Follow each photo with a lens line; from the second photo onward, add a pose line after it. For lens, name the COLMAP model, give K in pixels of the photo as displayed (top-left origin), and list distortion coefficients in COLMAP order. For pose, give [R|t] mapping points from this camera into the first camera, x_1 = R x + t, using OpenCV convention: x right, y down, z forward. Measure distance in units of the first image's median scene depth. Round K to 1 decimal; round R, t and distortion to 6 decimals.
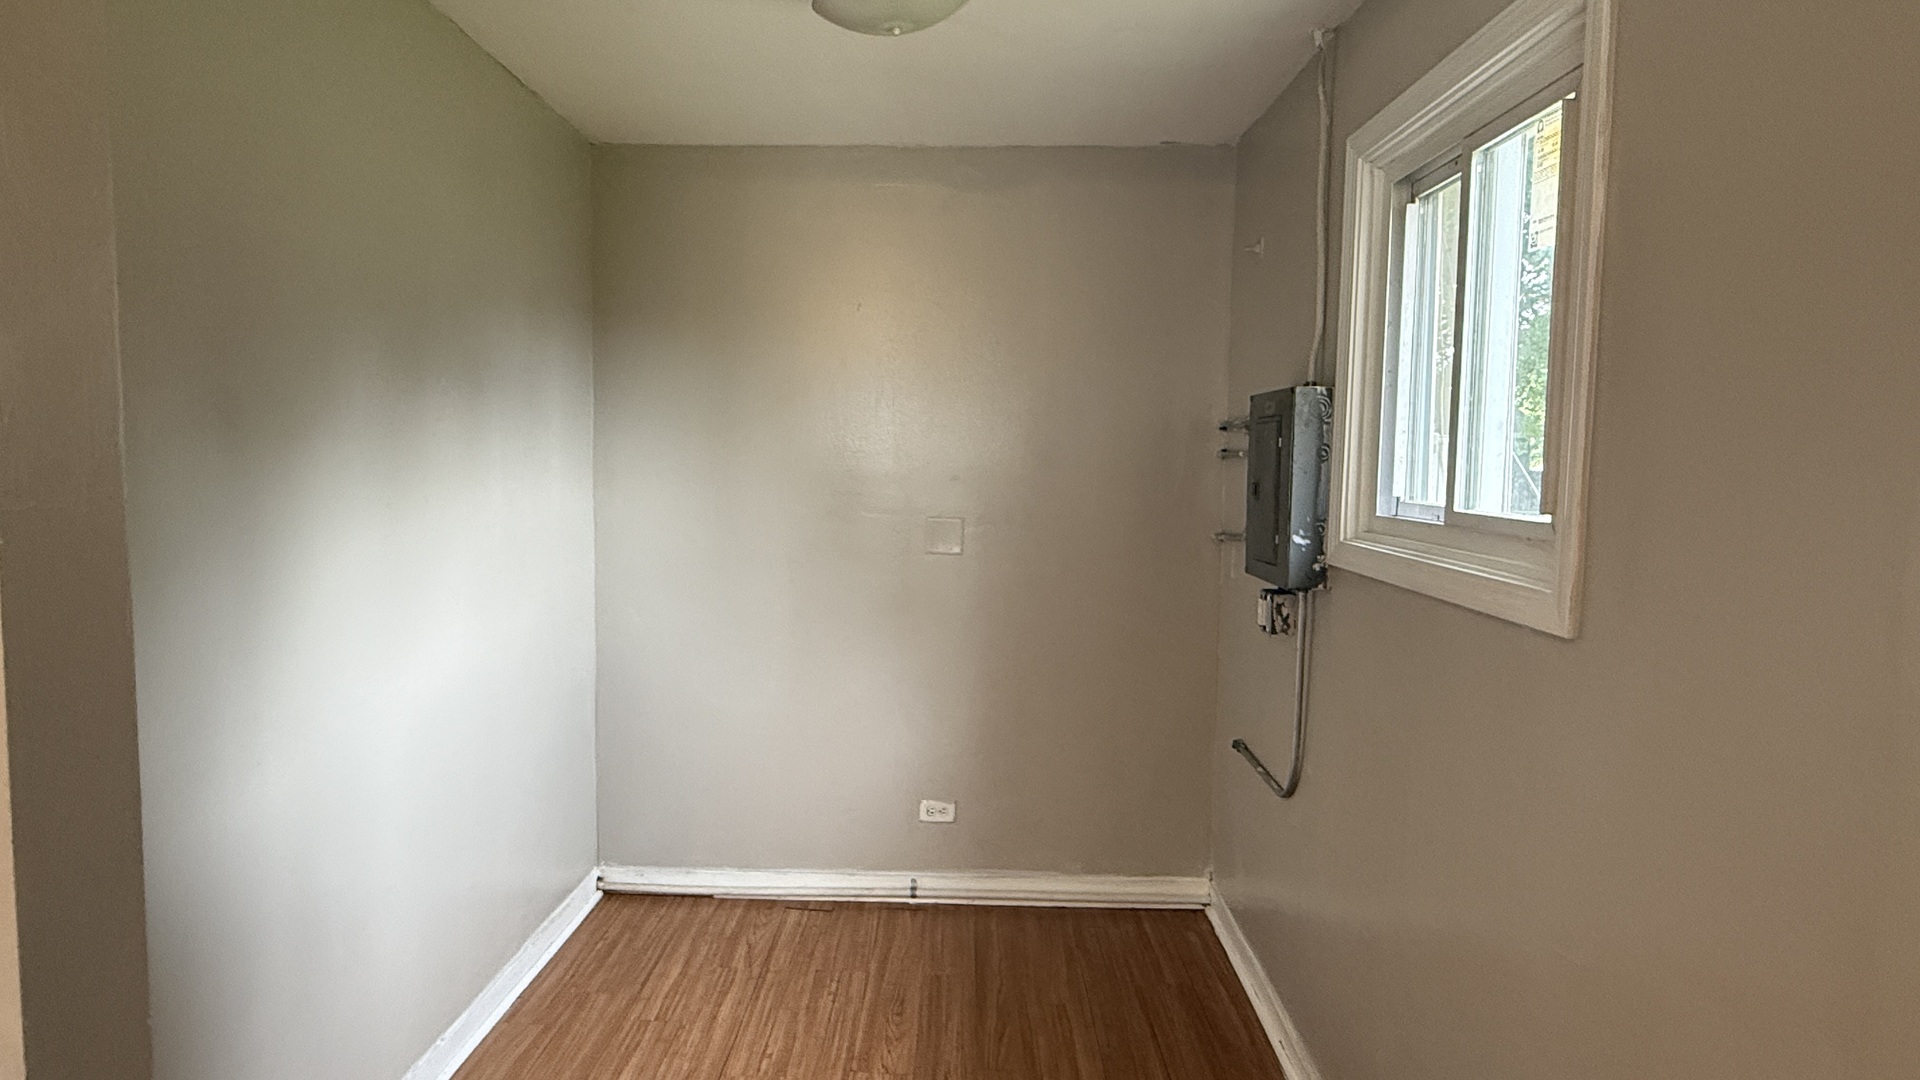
lens RADIAL K [[1071.4, 0, 964.8], [0, 1071.4, 542.4], [0, 0, 1]] dist [-0.002698, -0.000822]
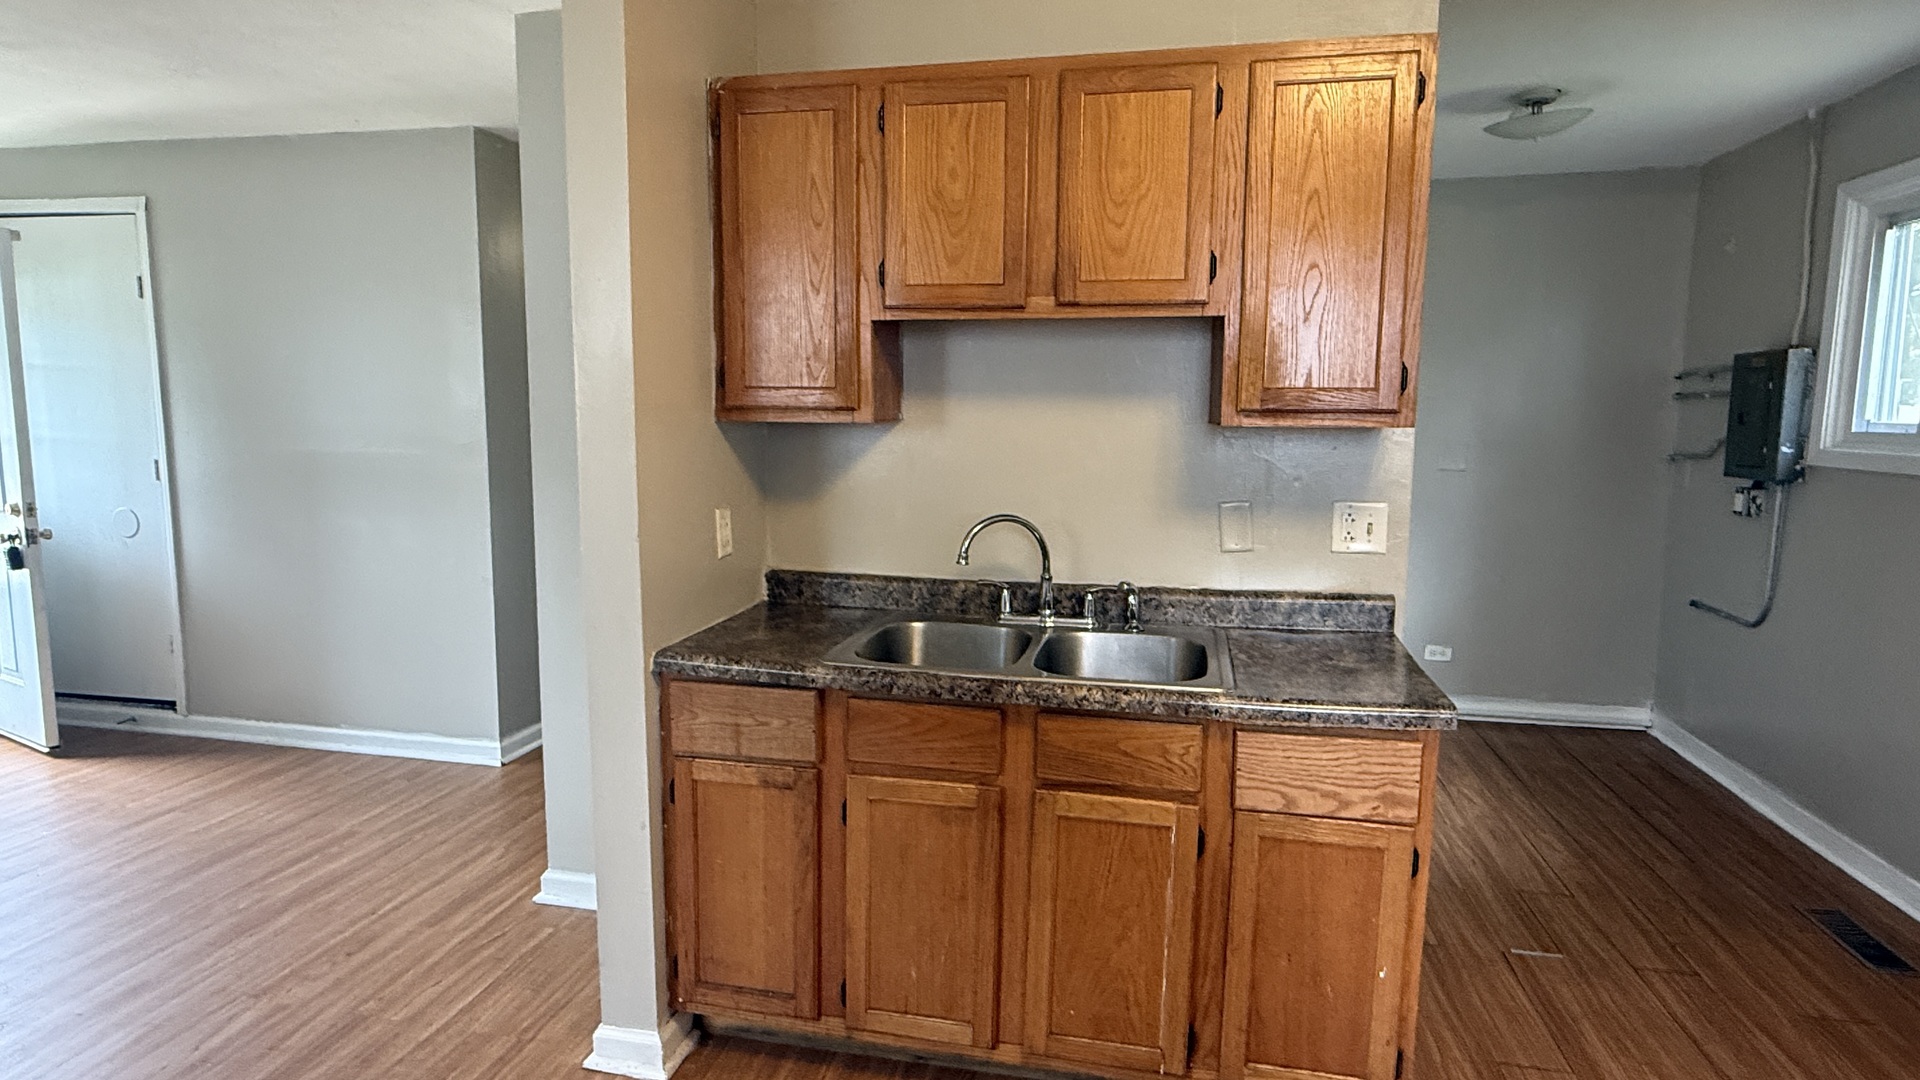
lens RADIAL K [[1071.4, 0, 949.1], [0, 1071.4, 550.4], [0, 0, 1]] dist [-0.002698, -0.000822]
pose [[0.977970, 0.016176, -0.208118, -0.533538], [-0.006297, 0.998825, 0.048042, 0.075150], [0.208651, -0.045673, 0.976923, -0.744070]]
